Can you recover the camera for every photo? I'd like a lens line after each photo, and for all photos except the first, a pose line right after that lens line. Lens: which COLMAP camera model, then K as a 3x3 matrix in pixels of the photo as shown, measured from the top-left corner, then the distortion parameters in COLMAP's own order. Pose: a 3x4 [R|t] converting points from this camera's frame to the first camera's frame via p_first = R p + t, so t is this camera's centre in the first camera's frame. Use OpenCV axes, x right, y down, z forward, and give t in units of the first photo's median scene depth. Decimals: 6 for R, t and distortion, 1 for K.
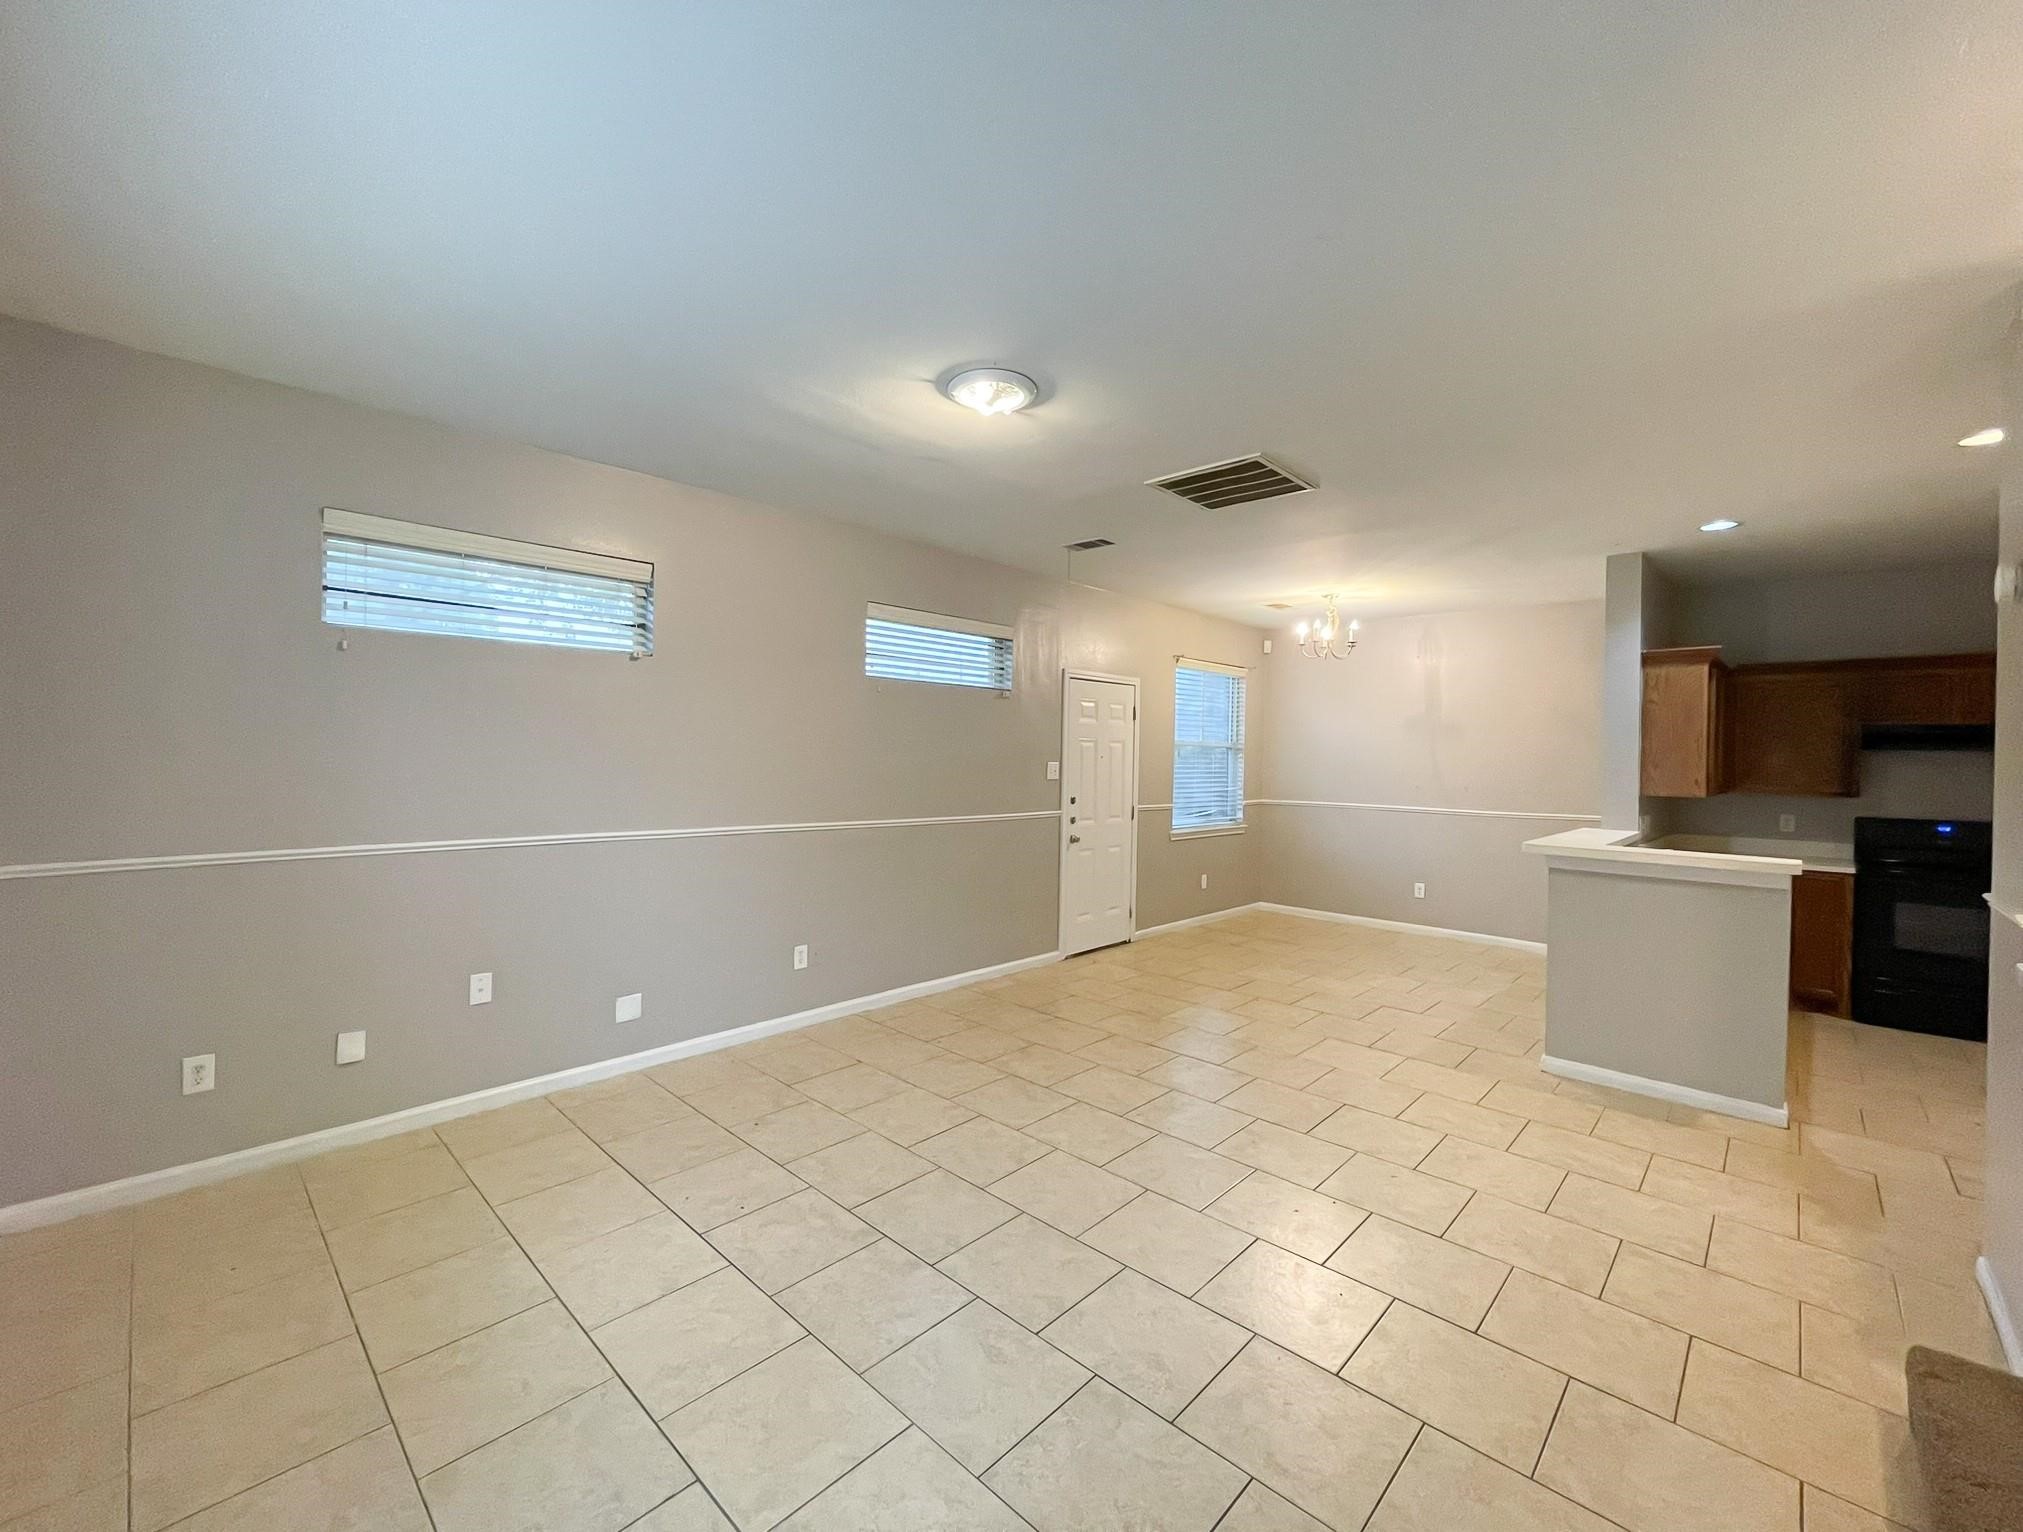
lens RADIAL K [[829.1, 0, 1011.5], [0, 829.1, 766.0], [0, 0, 1]] dist [-0.002858, -0.000359]
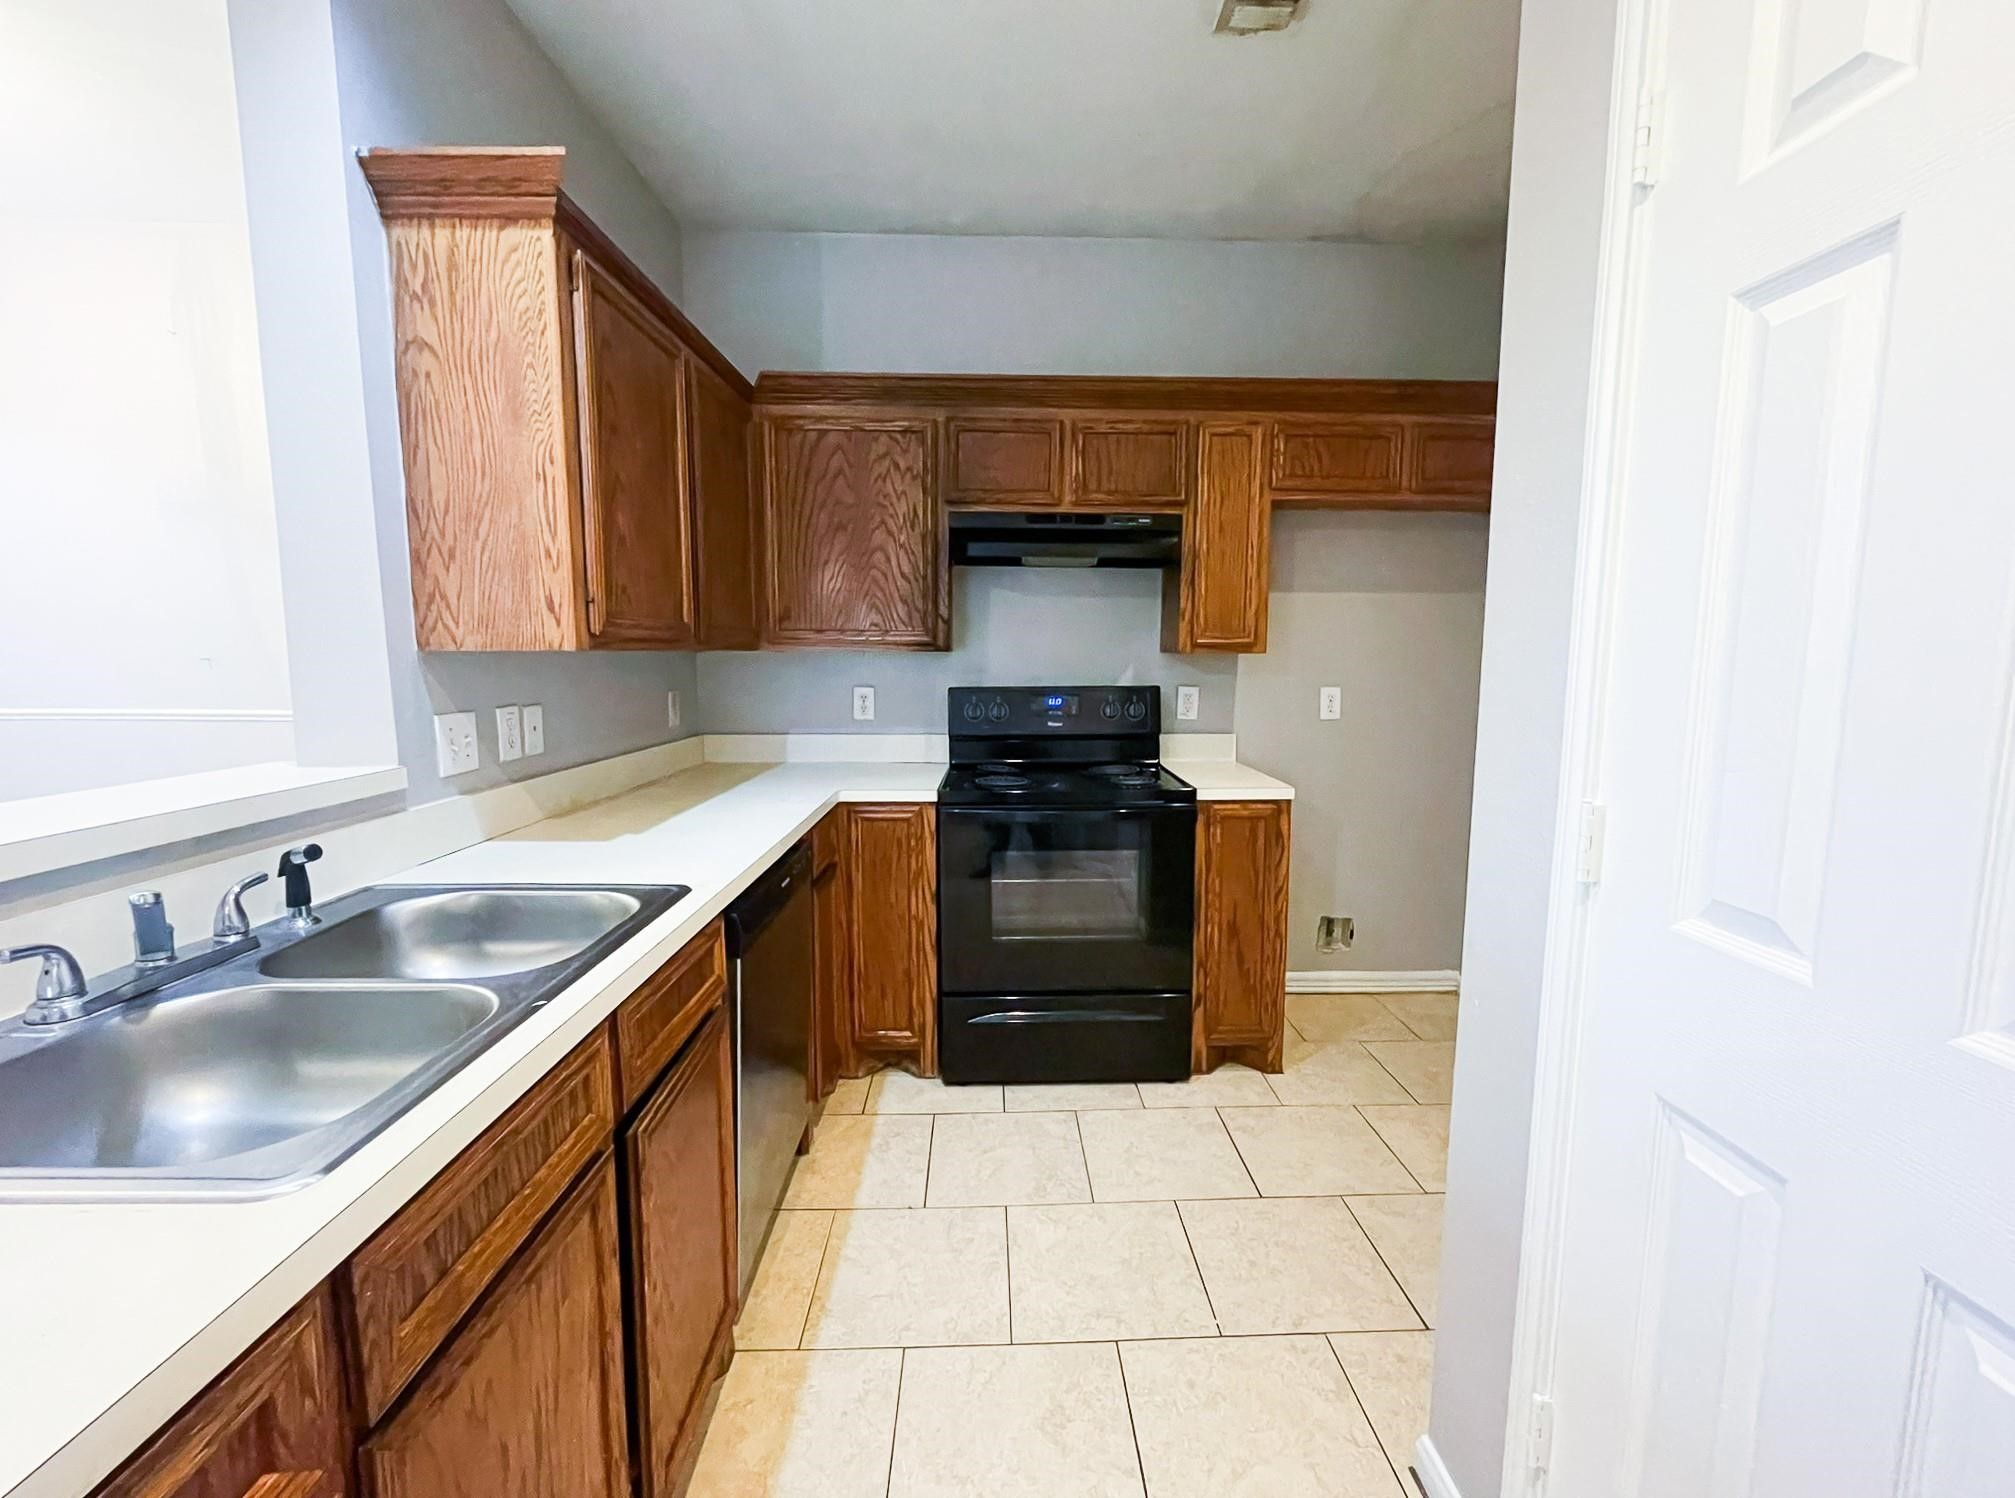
lens RADIAL K [[812.0, 0, 1007.5], [0, 812.0, 749.0], [0, 0, 1]] dist [0.000193, 0.000000]
pose [[0.705361, -0.096813, 0.702206, 0.700979], [0.015587, 0.992508, 0.121179, 0.039352], [-0.708677, -0.074530, 0.701585, 0.619764]]
